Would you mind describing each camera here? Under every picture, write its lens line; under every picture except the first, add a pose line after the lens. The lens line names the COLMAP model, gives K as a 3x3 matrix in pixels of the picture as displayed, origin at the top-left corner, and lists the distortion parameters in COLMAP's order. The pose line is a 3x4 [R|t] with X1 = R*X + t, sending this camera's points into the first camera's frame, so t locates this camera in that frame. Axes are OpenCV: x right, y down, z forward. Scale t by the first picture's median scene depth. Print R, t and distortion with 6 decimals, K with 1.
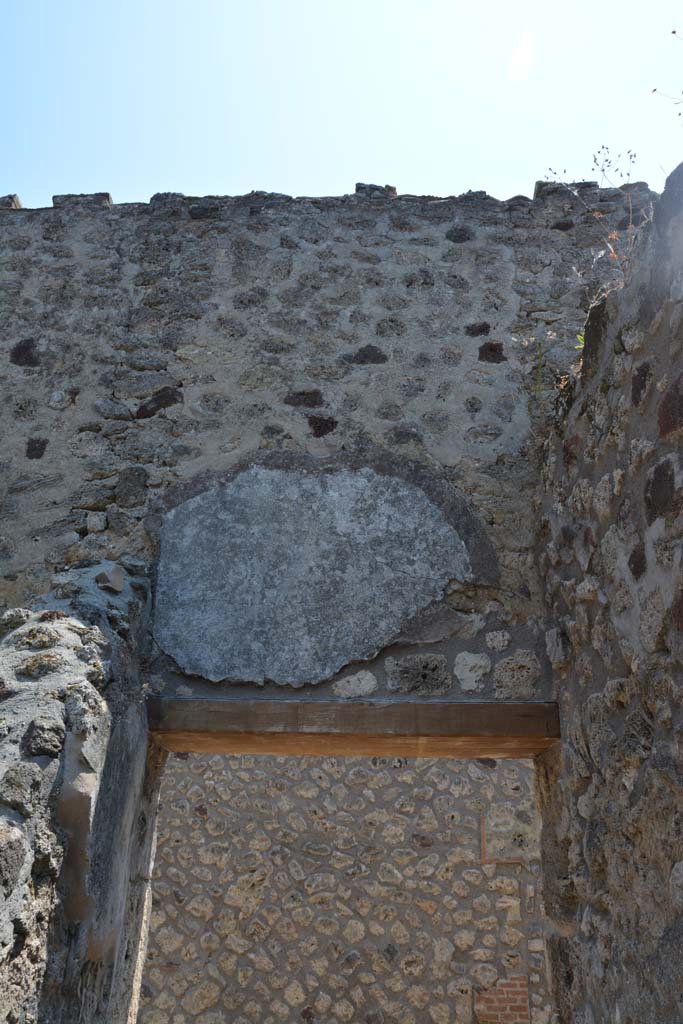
lens RADIAL K [[799.9, 0, 341.5], [0, 799.9, 512.0], [0, 0, 1]] dist [-0.158442, 0.112776]
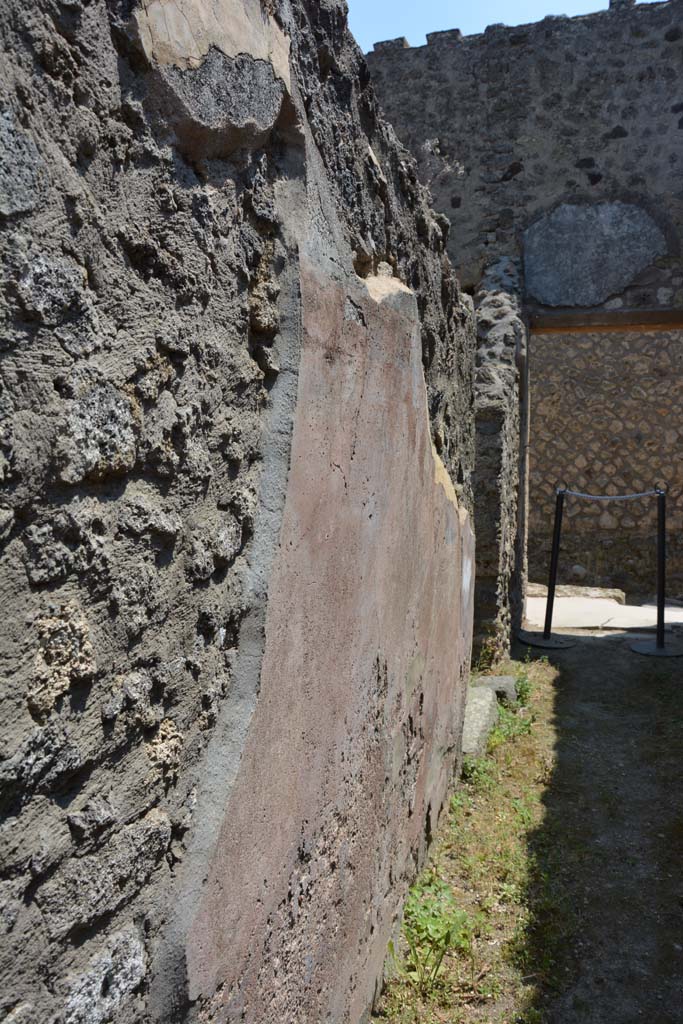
lens RADIAL K [[794.6, 0, 341.5], [0, 794.6, 512.0], [0, 0, 1]] dist [-0.171621, 0.115396]
pose [[0.946735, 0.003173, -0.321998, -0.008008], [0.166613, 0.850870, 0.498258, -0.479749], [0.275560, -0.525367, 0.805019, -1.254555]]
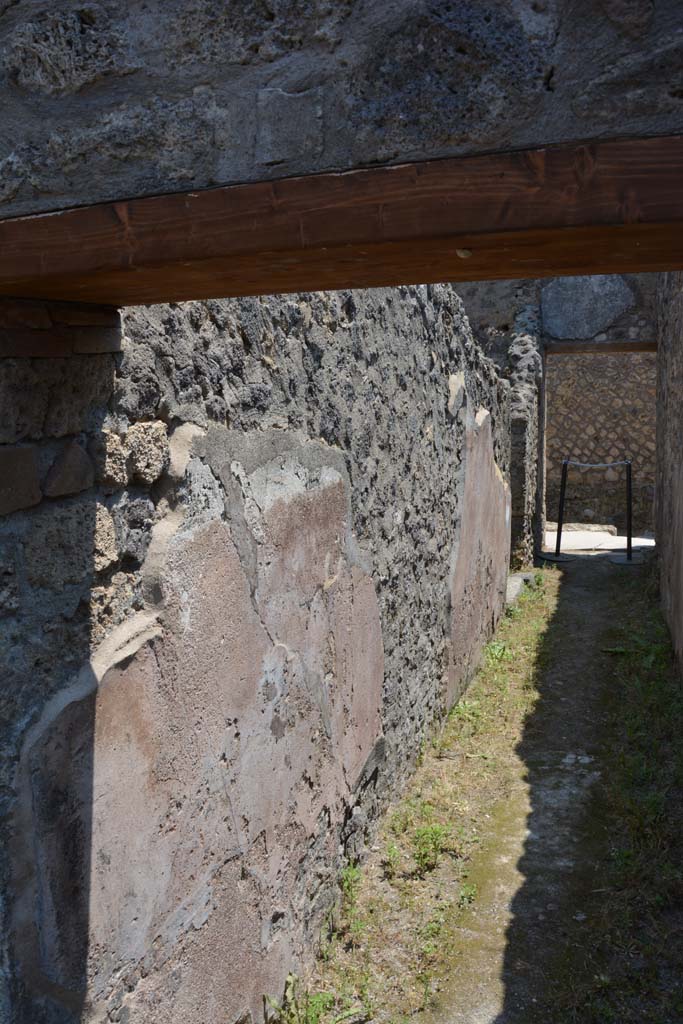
lens RADIAL K [[794.6, 0, 341.5], [0, 794.6, 512.0], [0, 0, 1]] dist [-0.171621, 0.115396]
pose [[0.932354, 0.006951, -0.361479, 0.176722], [0.204989, 0.813418, 0.544363, -1.159456], [0.297817, -0.581638, 0.756969, -2.215811]]
